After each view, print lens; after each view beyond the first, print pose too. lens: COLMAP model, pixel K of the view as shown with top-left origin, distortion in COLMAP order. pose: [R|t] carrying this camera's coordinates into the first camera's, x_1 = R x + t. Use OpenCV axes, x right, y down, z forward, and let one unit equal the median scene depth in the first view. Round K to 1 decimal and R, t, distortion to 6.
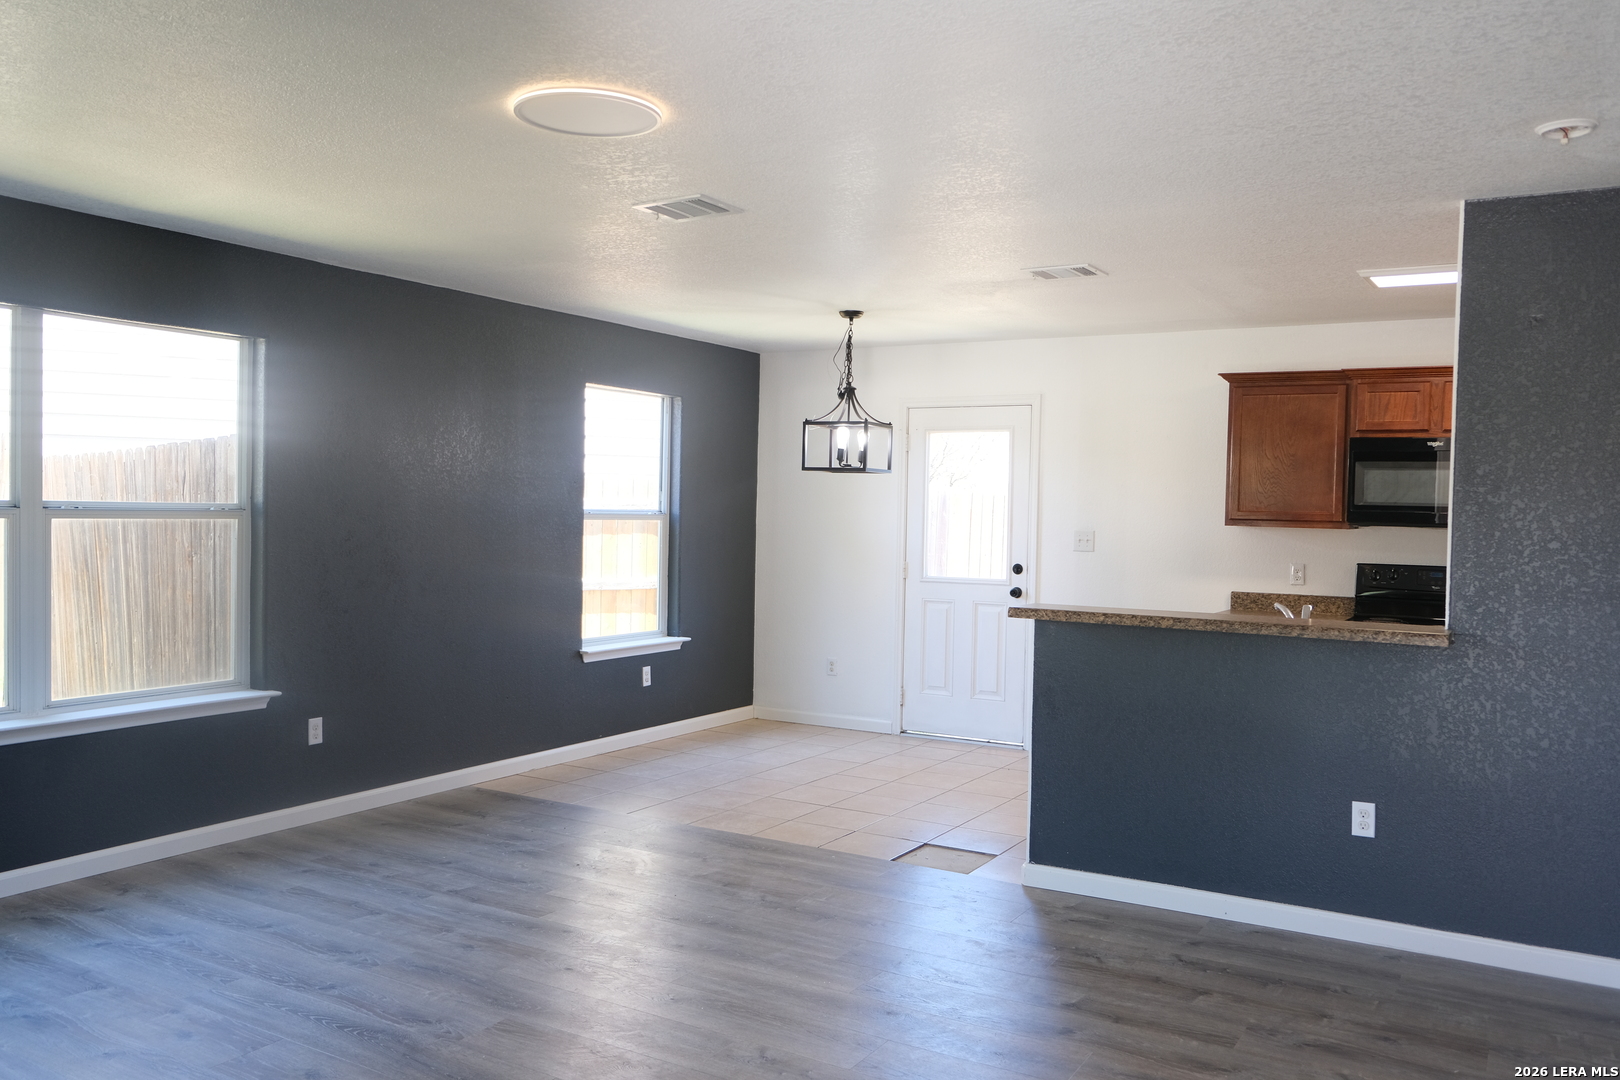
lens RADIAL K [[1261.6, 0, 809.5], [0, 1261.6, 546.1], [0, 0, 1]] dist [-0.020628, 0.047782]
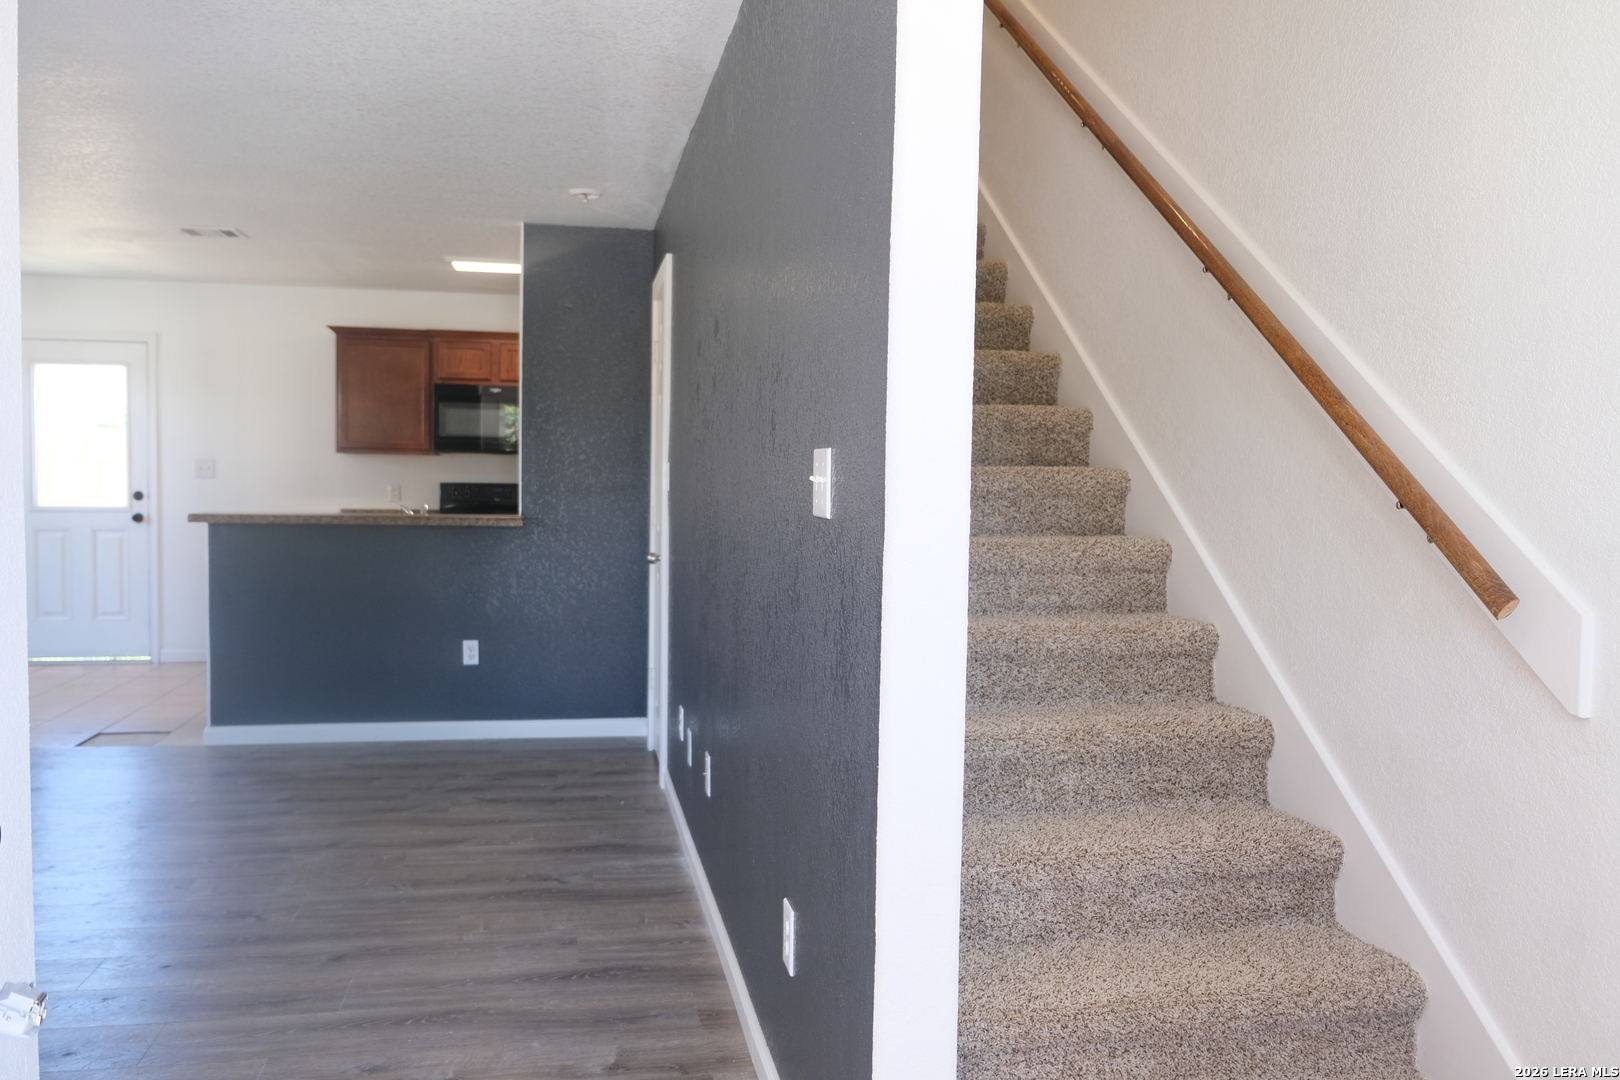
lens RADIAL K [[1259.2, 0, 786.0], [0, 1259.2, 540.9], [0, 0, 1]] dist [-0.035249, 0.036446]
pose [[0.753595, -0.043605, 0.655891, -0.200189], [0.018798, 0.998819, 0.044805, 0.032462], [-0.657070, -0.021436, 0.753525, -0.276437]]
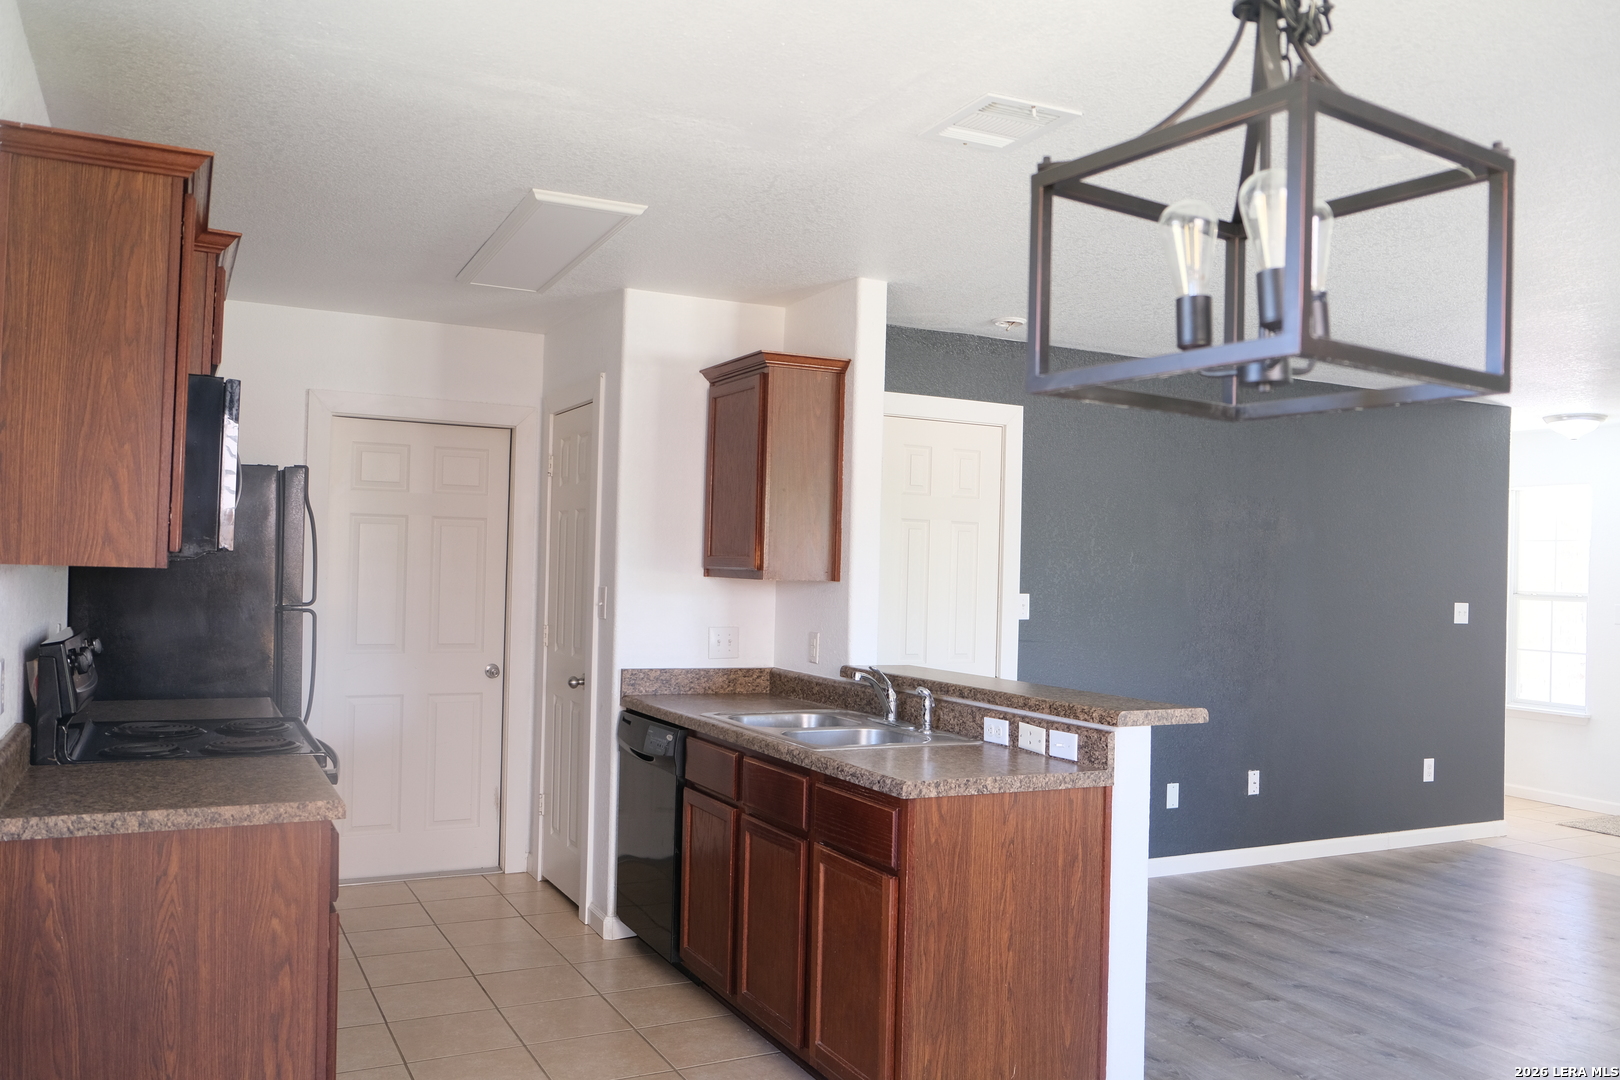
lens RADIAL K [[1259.2, 0, 786.0], [0, 1259.2, 540.9], [0, 0, 1]] dist [-0.035249, 0.036446]
pose [[-0.837155, -0.026994, 0.546299, -0.031174], [-0.025507, 0.999622, 0.010306, -0.050839], [-0.546370, -0.005307, -0.837527, 1.787402]]
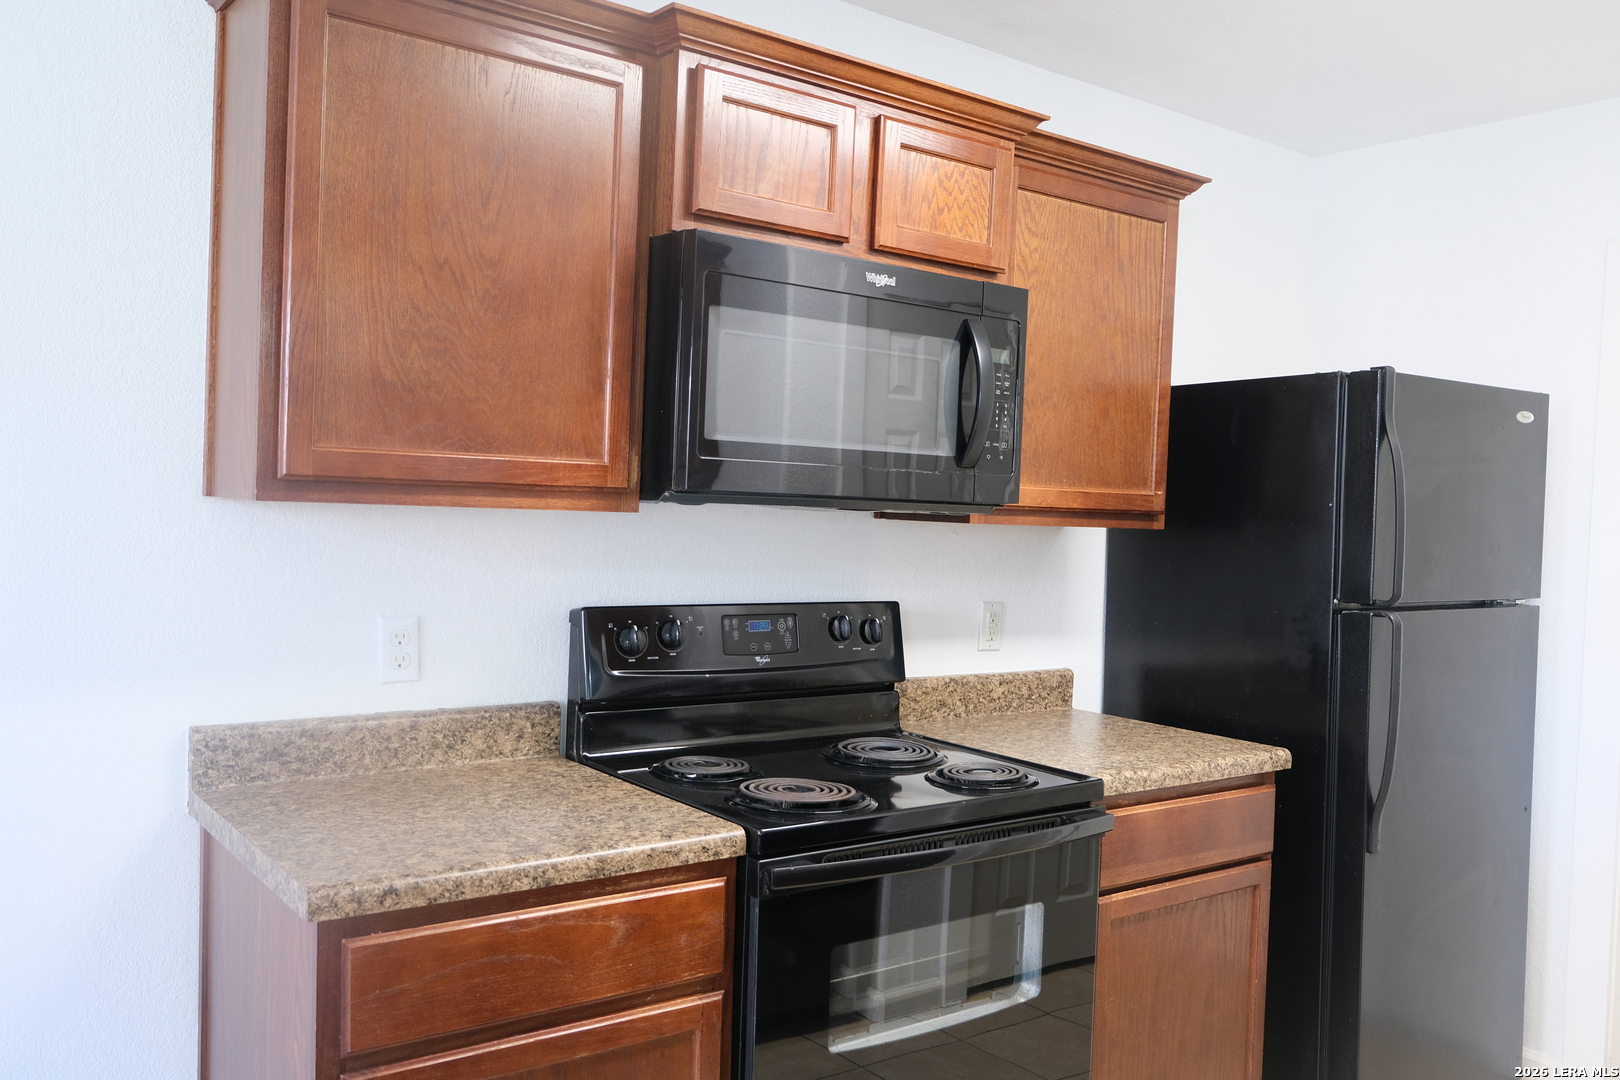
lens RADIAL K [[1333.8, 0, 810.0], [0, 1333.8, 540.0], [0, 0, 1]] dist [-0.006956, -0.001491]
pose [[0.379459, -0.035191, 0.924539, 0.172734], [0.000944, 0.999291, 0.037649, -0.027282], [-0.925208, -0.013414, 0.379223, 1.166210]]
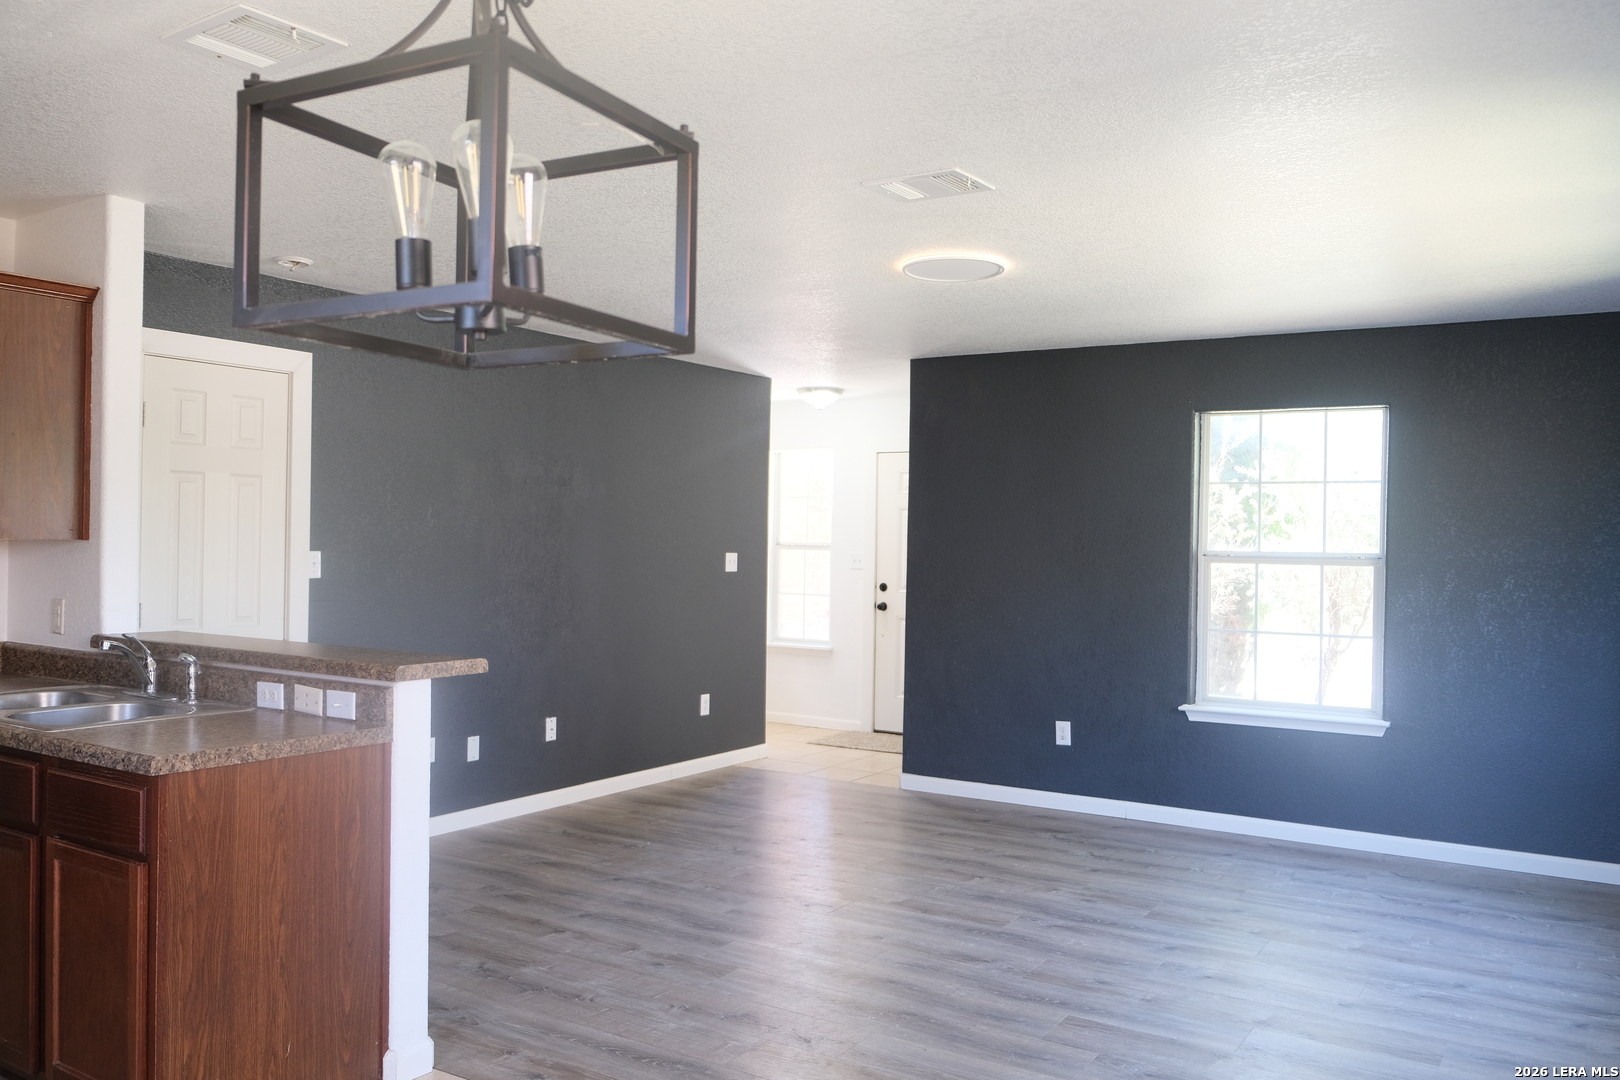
lens RADIAL K [[1273.7, 0, 783.4], [0, 1273.7, 539.2], [0, 0, 1]] dist [-0.037300, 0.034068]
pose [[-0.997978, -0.031199, 0.055371, -0.055257], [-0.029744, 0.999195, 0.026923, -0.048016], [-0.056167, 0.025222, -0.998103, 1.780801]]
